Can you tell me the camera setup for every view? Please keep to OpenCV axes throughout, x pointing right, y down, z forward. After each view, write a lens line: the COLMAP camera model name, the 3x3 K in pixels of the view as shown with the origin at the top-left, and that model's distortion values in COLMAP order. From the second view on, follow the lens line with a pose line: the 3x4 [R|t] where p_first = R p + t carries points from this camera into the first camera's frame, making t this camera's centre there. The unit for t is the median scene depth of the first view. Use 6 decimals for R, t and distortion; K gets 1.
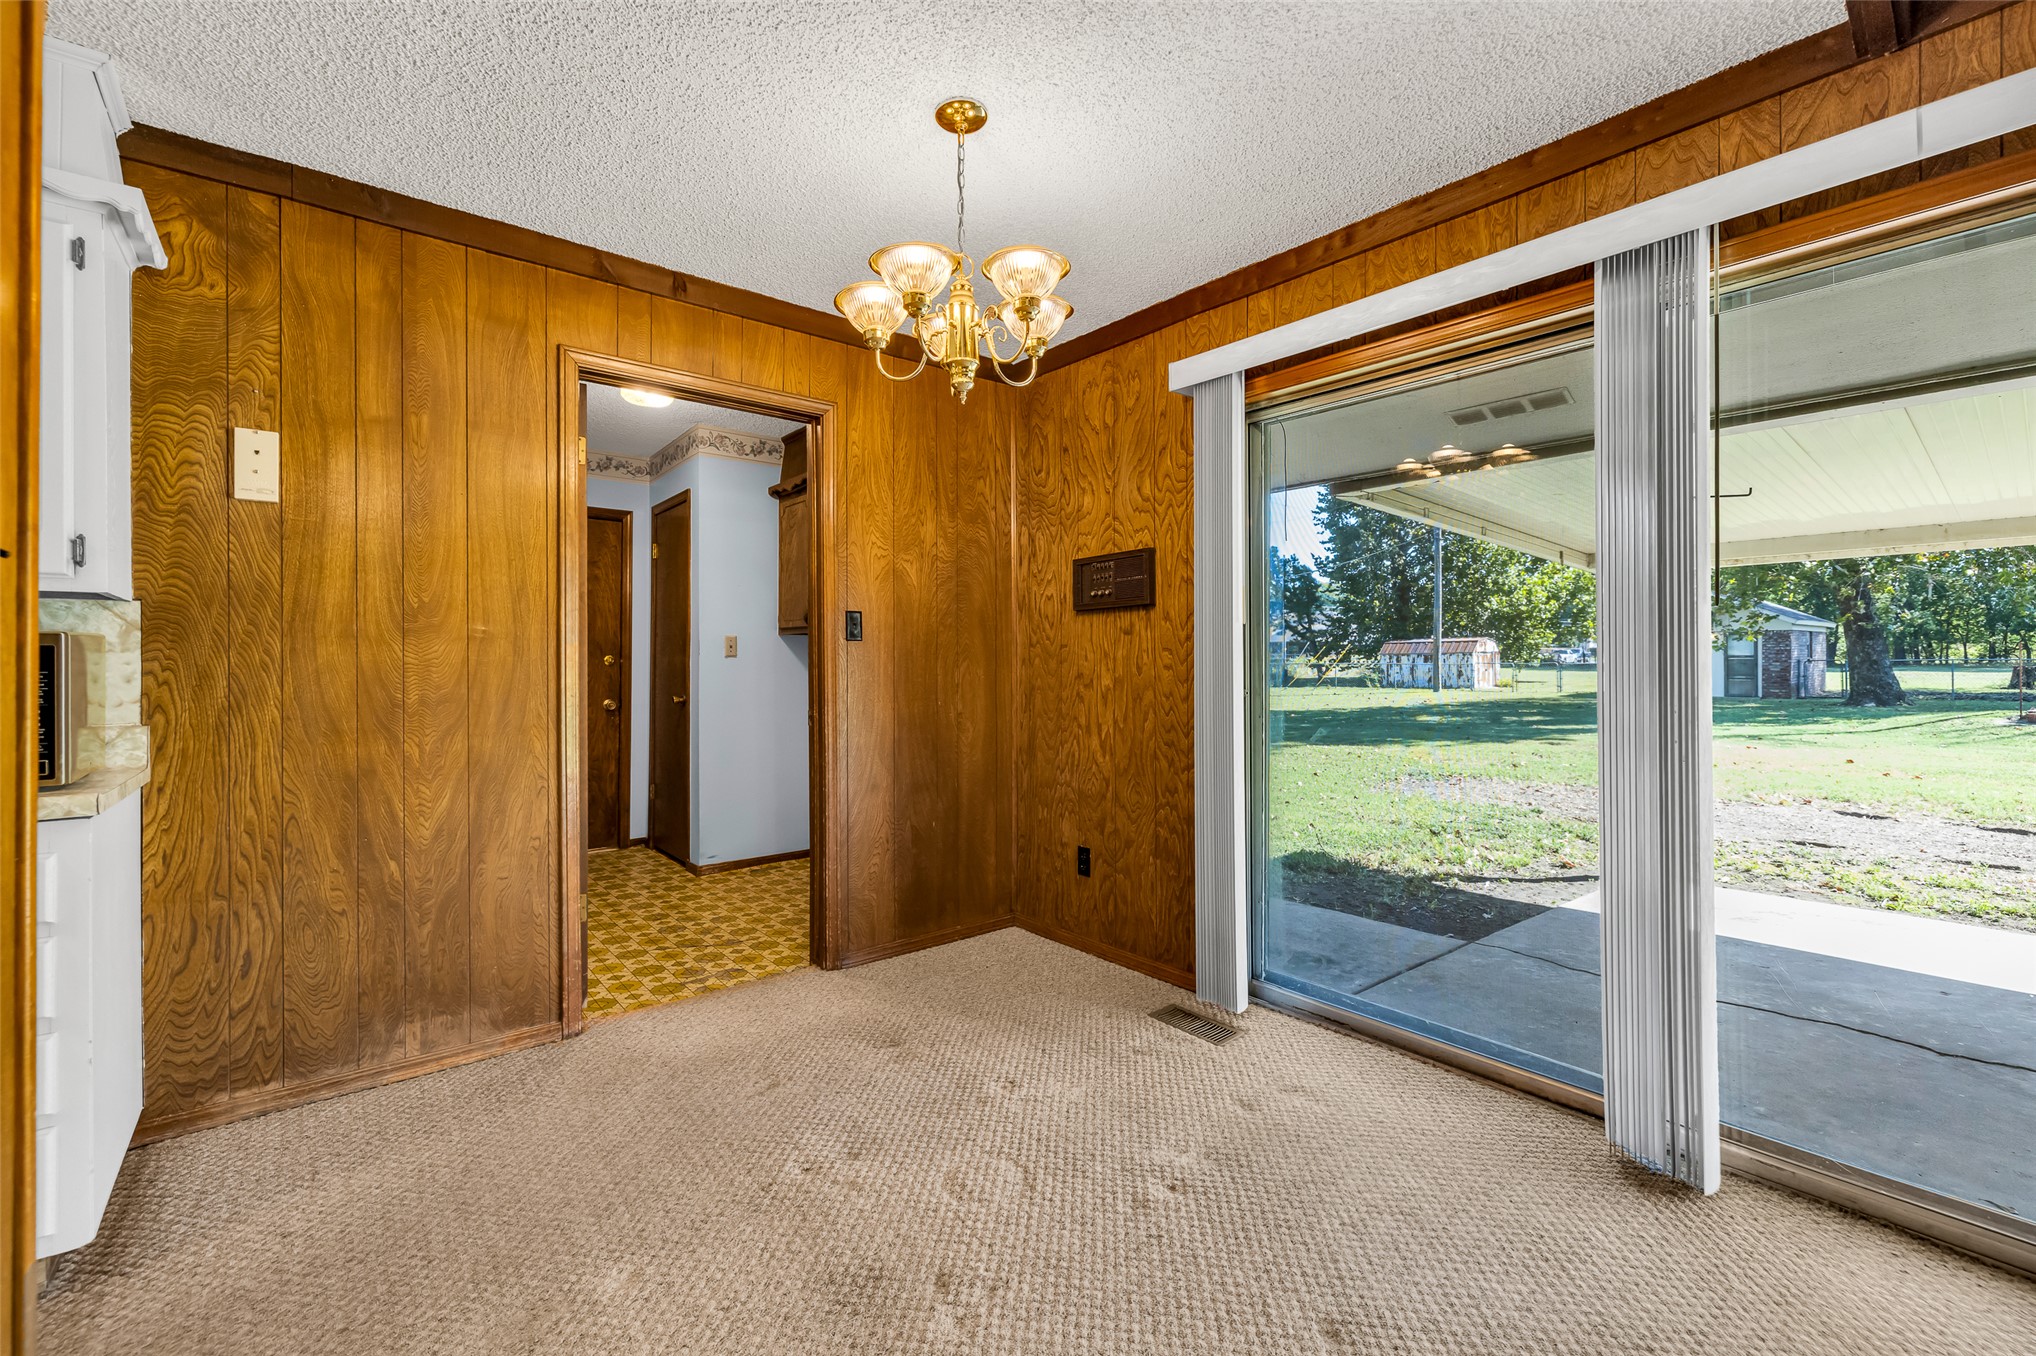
lens RADIAL K [[857.7, 0, 1016.7], [0, 857.7, 660.2], [0, 0, 1]] dist [-0.001029, -0.000500]
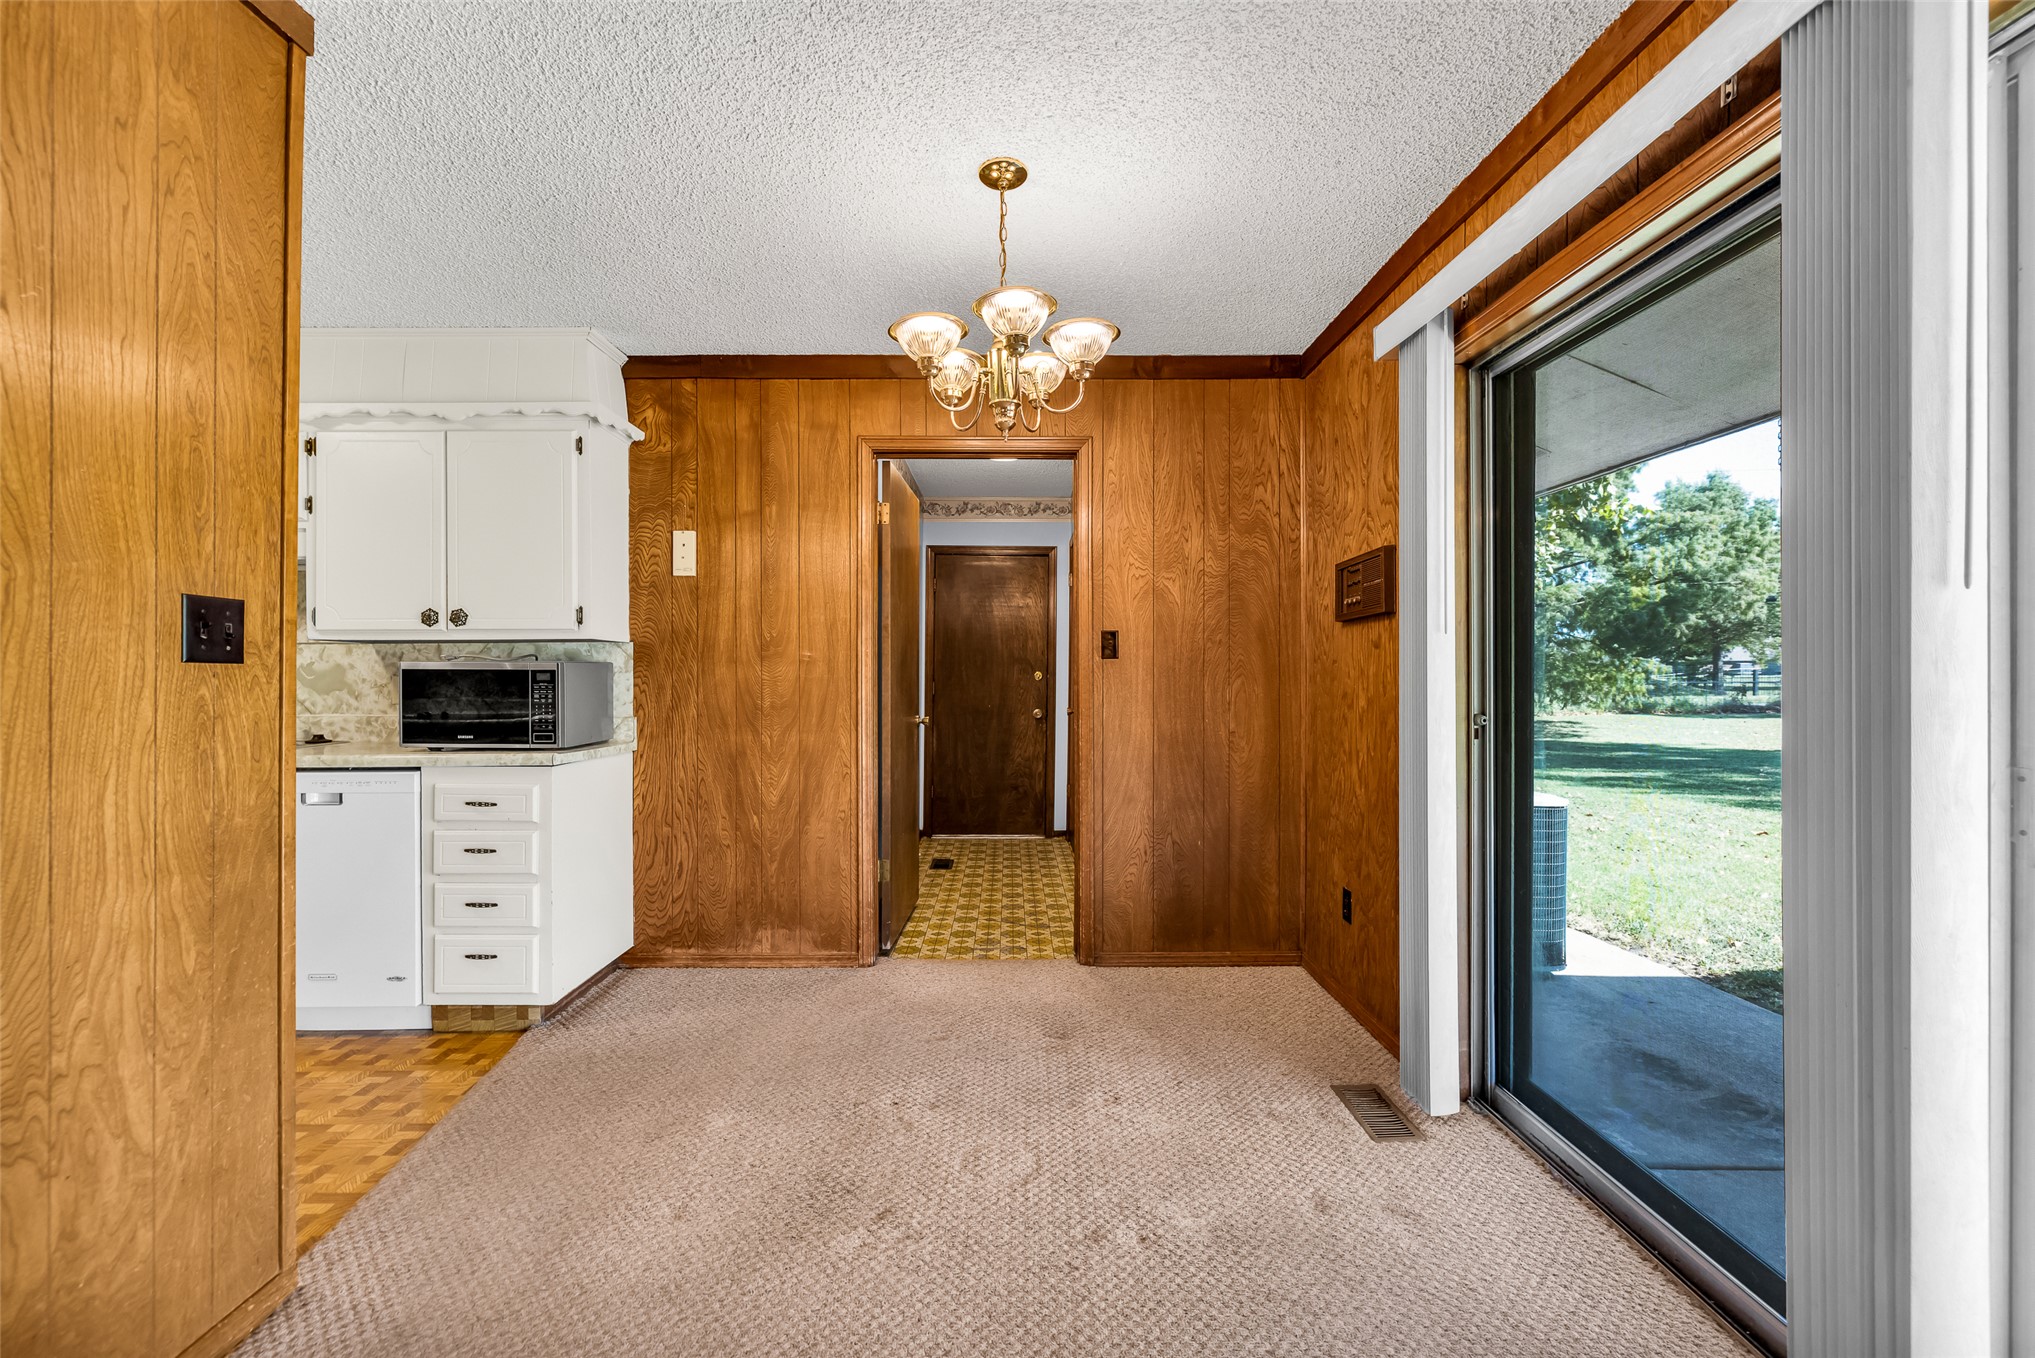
lens RADIAL K [[857.3, 0, 1013.9], [0, 857.3, 677.5], [0, 0, 1]] dist [-0.001029, -0.000500]
pose [[0.779825, 0.002028, -0.625994, 0.395007], [0.000414, 0.999993, 0.003754, -0.003855], [0.625997, -0.003187, 0.779819, 0.106237]]
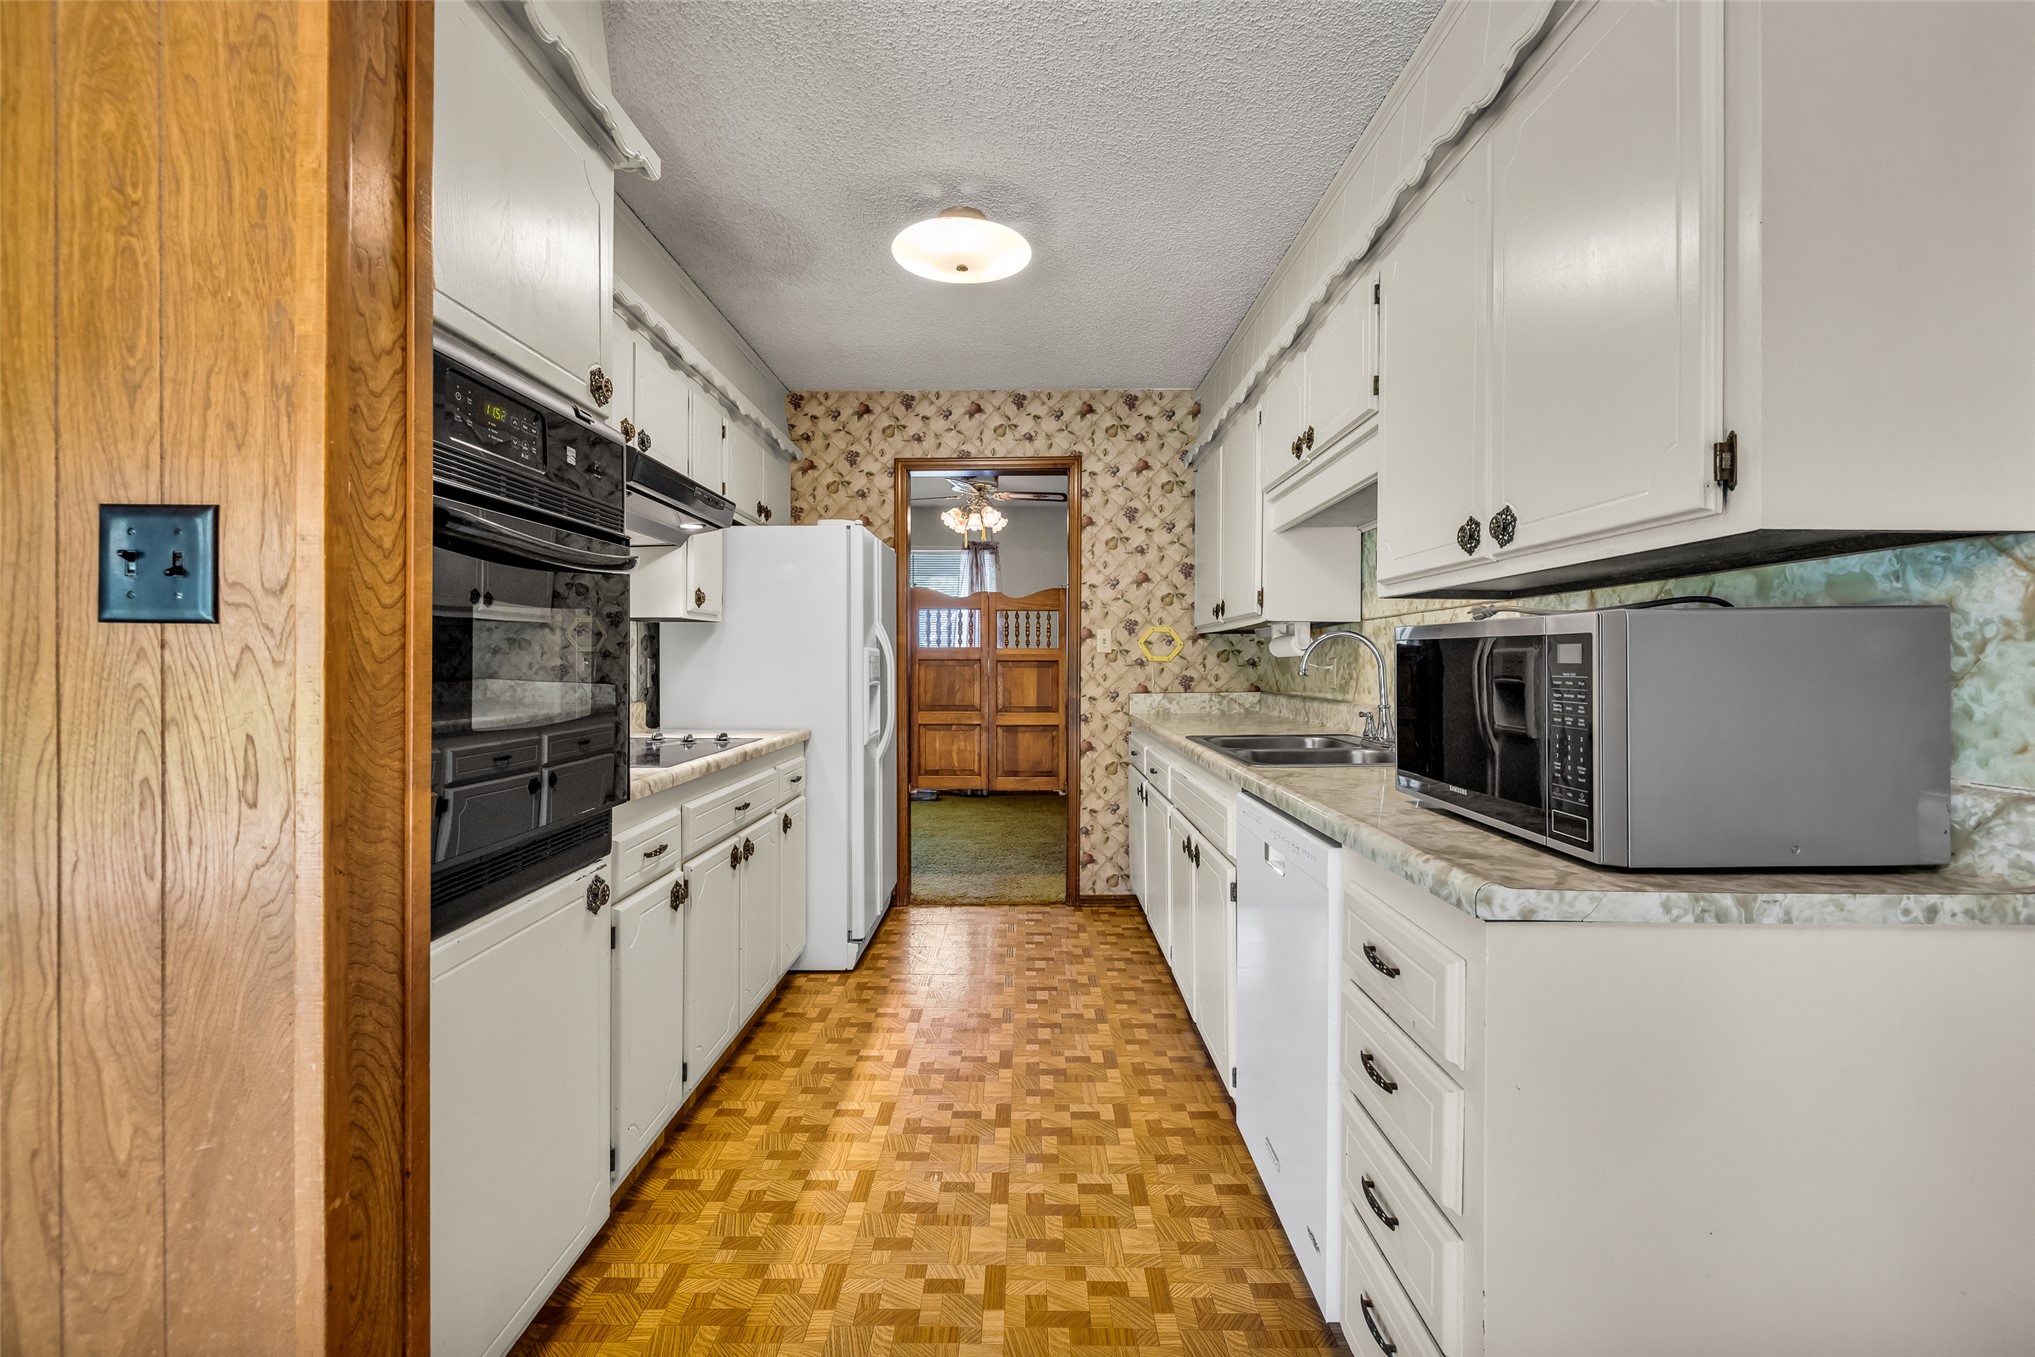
lens RADIAL K [[857.3, 0, 1020.6], [0, 857.3, 665.6], [0, 0, 1]] dist [-0.001029, -0.000500]
pose [[-0.639257, 0.004717, -0.768978, -0.208393], [0.000168, 0.999982, 0.005994, 0.001433], [0.768993, 0.003702, -0.639247, 0.569312]]
